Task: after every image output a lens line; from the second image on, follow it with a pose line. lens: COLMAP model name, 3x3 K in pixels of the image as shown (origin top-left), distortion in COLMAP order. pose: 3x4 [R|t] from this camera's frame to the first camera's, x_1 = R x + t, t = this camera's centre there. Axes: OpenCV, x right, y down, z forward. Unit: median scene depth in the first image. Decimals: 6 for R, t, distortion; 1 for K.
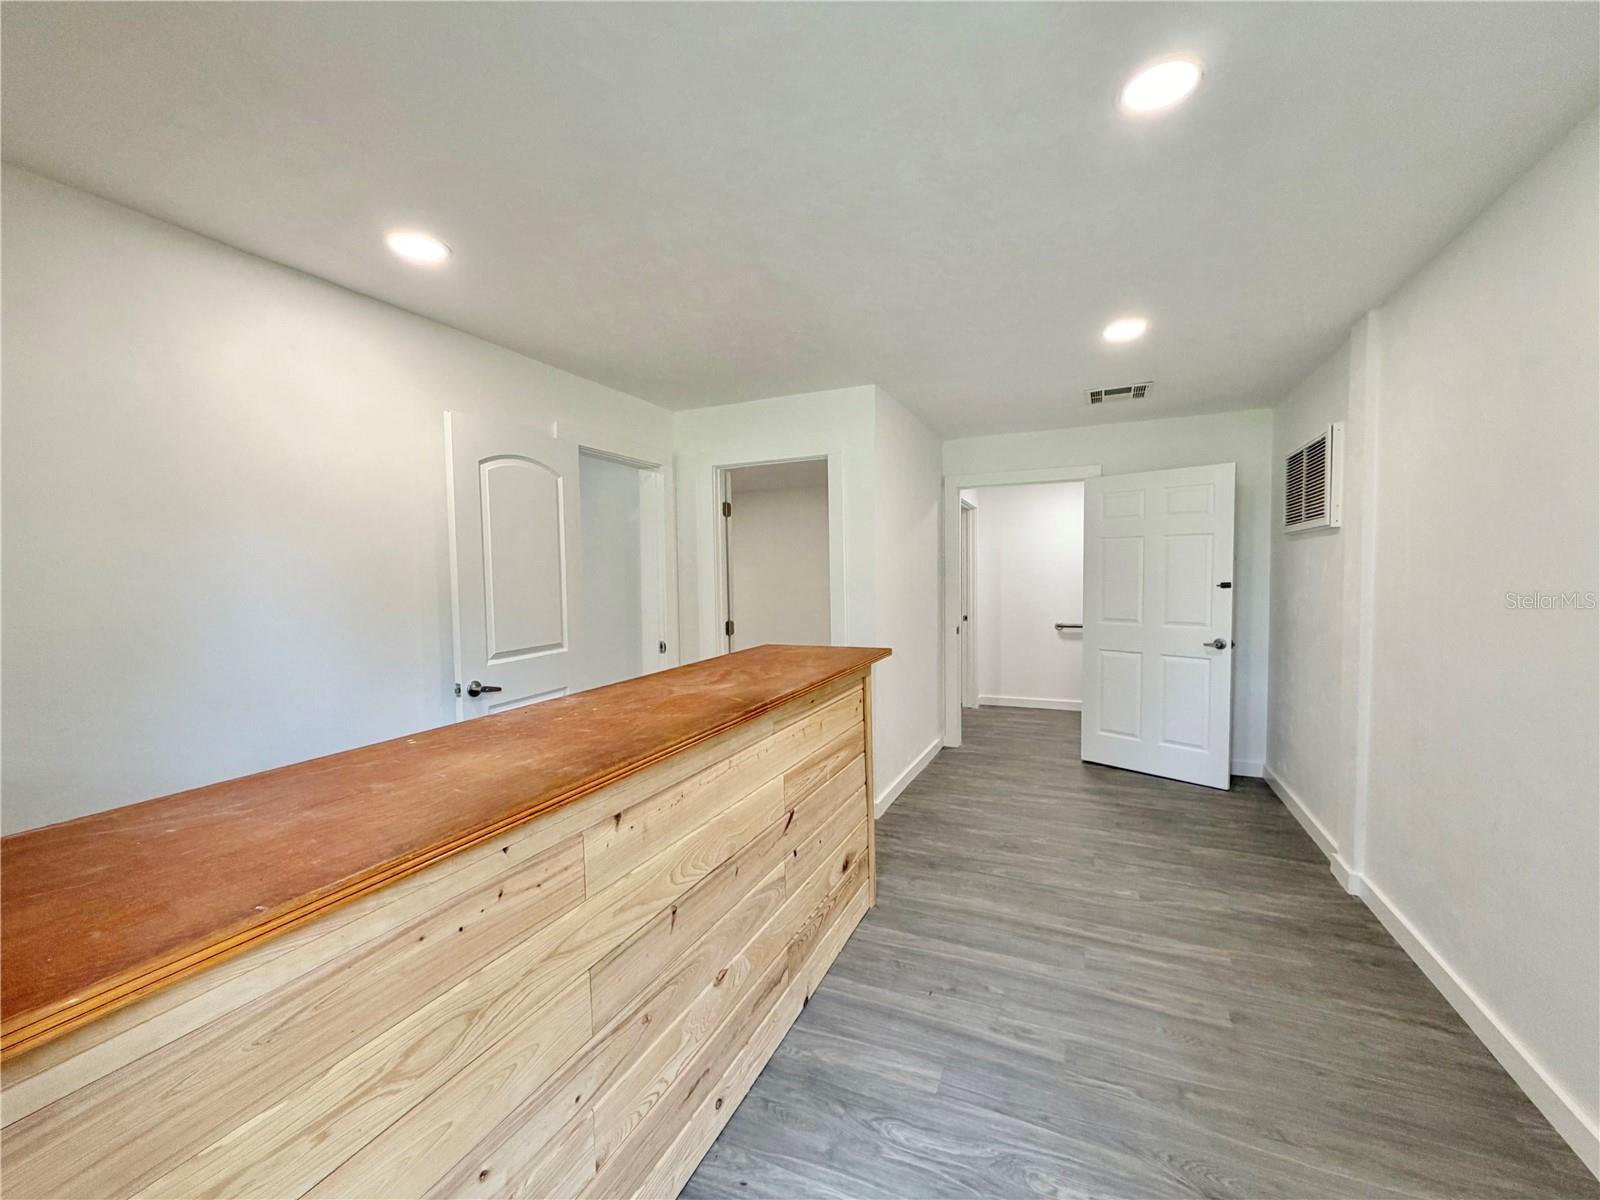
lens RADIAL K [[641.6, 0, 793.8], [0, 641.6, 597.6], [0, 0, 1]] dist [0.000097, 0.000423]
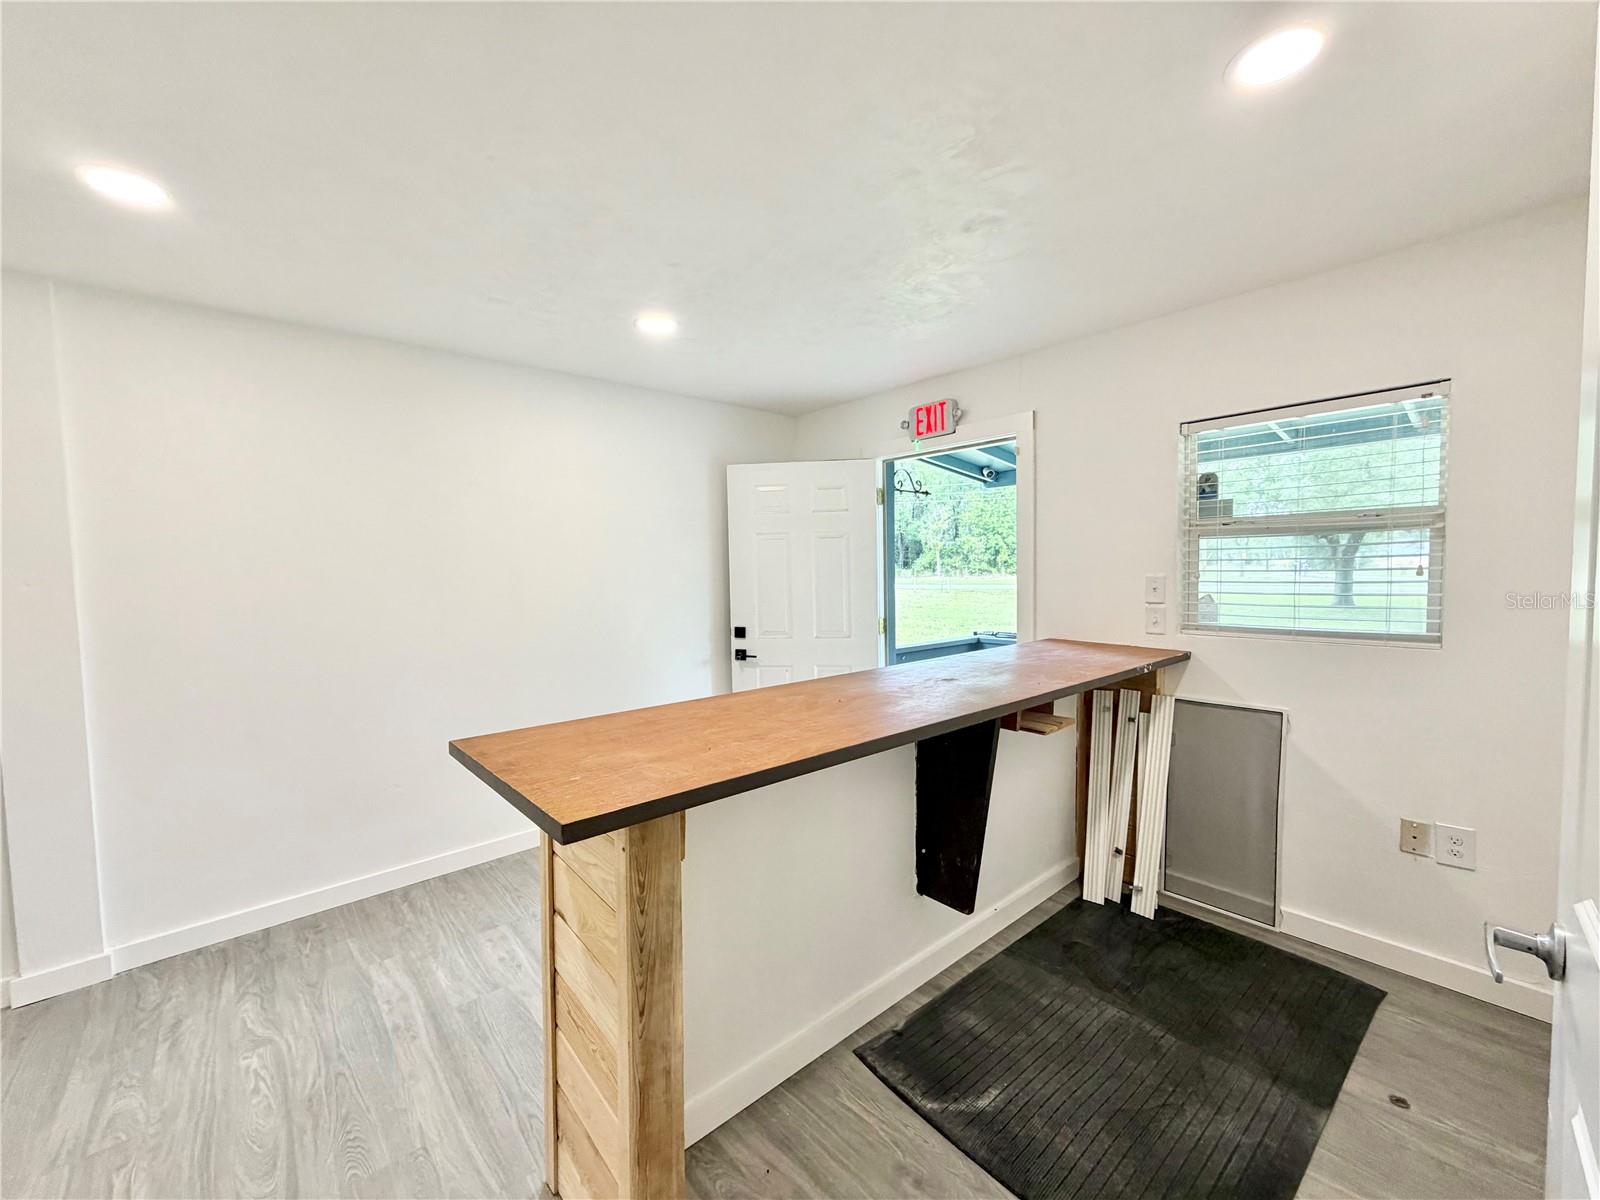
lens RADIAL K [[641.6, 0, 793.8], [0, 641.6, 597.6], [0, 0, 1]] dist [0.000097, 0.000423]
pose [[-0.913018, 0.012552, 0.407726, -0.419315], [0.048694, 0.995733, 0.078385, -0.084541], [-0.405002, 0.091421, -0.909734, 1.902554]]
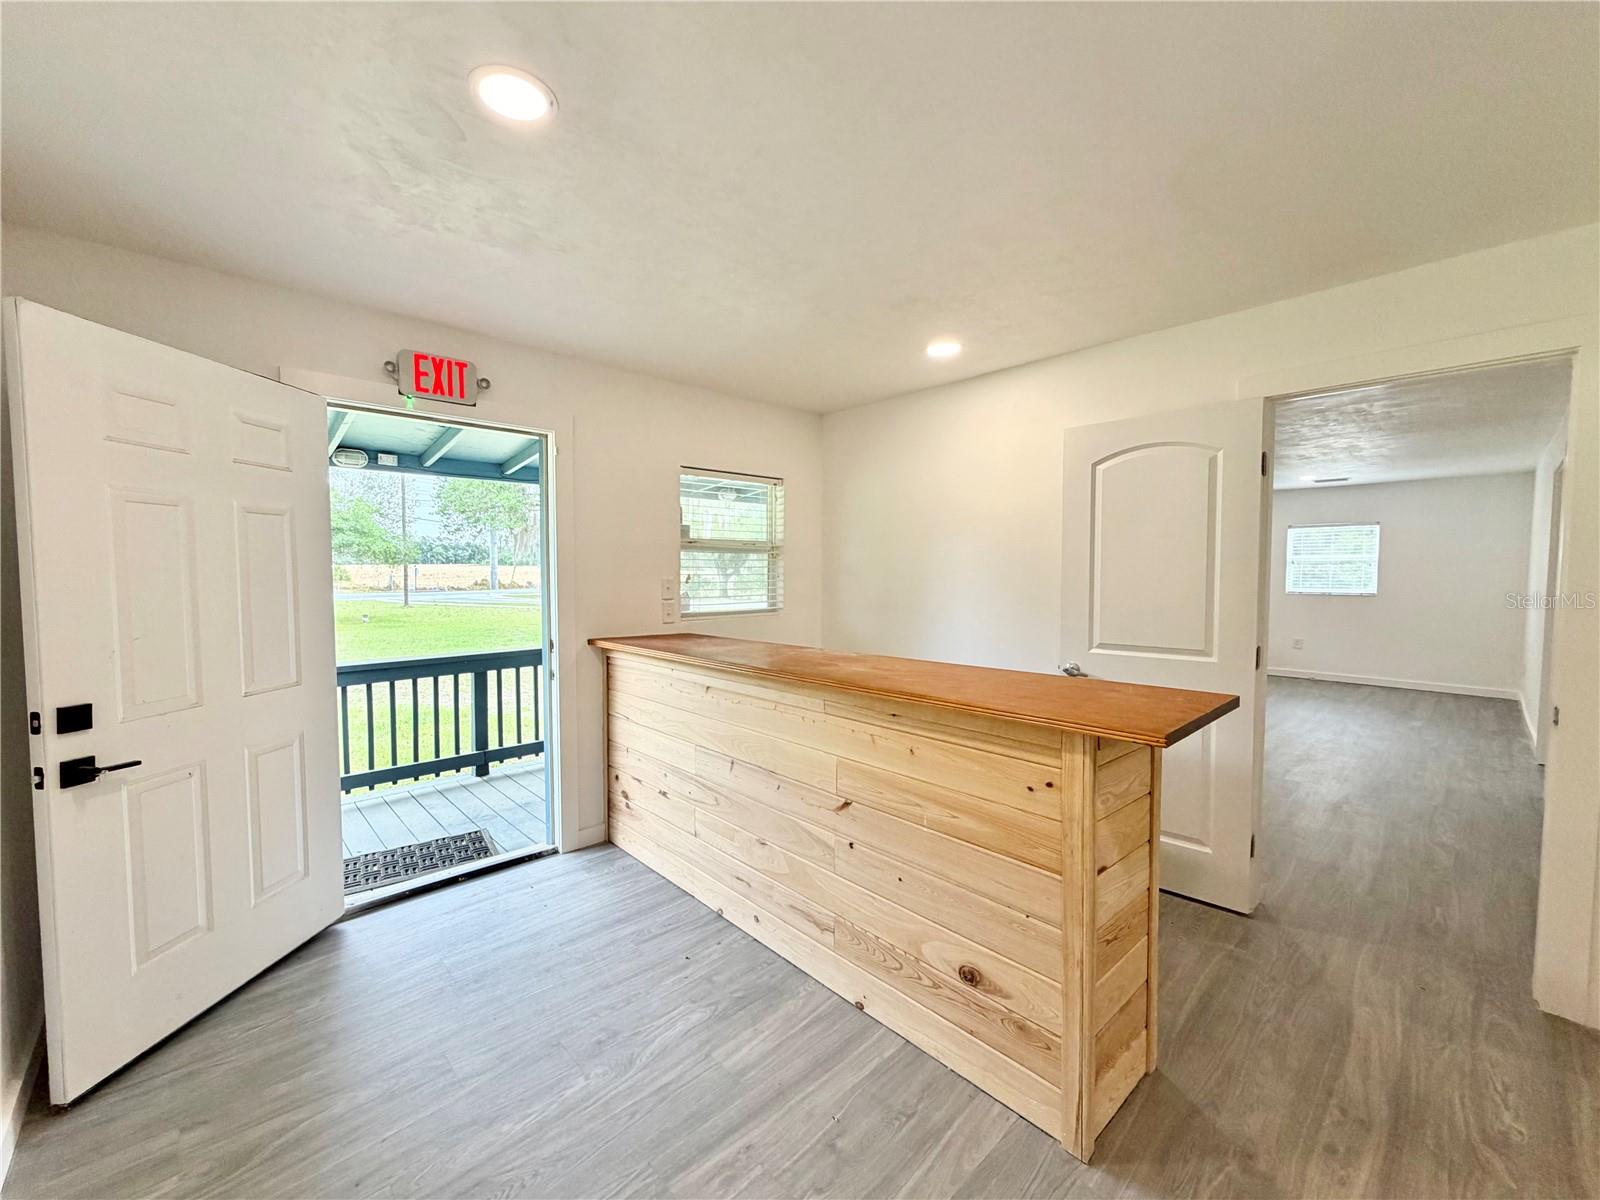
lens RADIAL K [[636.9, 0, 795.4], [0, 636.9, 602.8], [0, 0, 1]] dist [0.000437, 0.000084]
pose [[-0.373738, 0.063270, -0.925374, 0.982918], [-0.028866, 0.996394, 0.079784, -0.069029], [0.927085, 0.056530, -0.370564, 1.308433]]
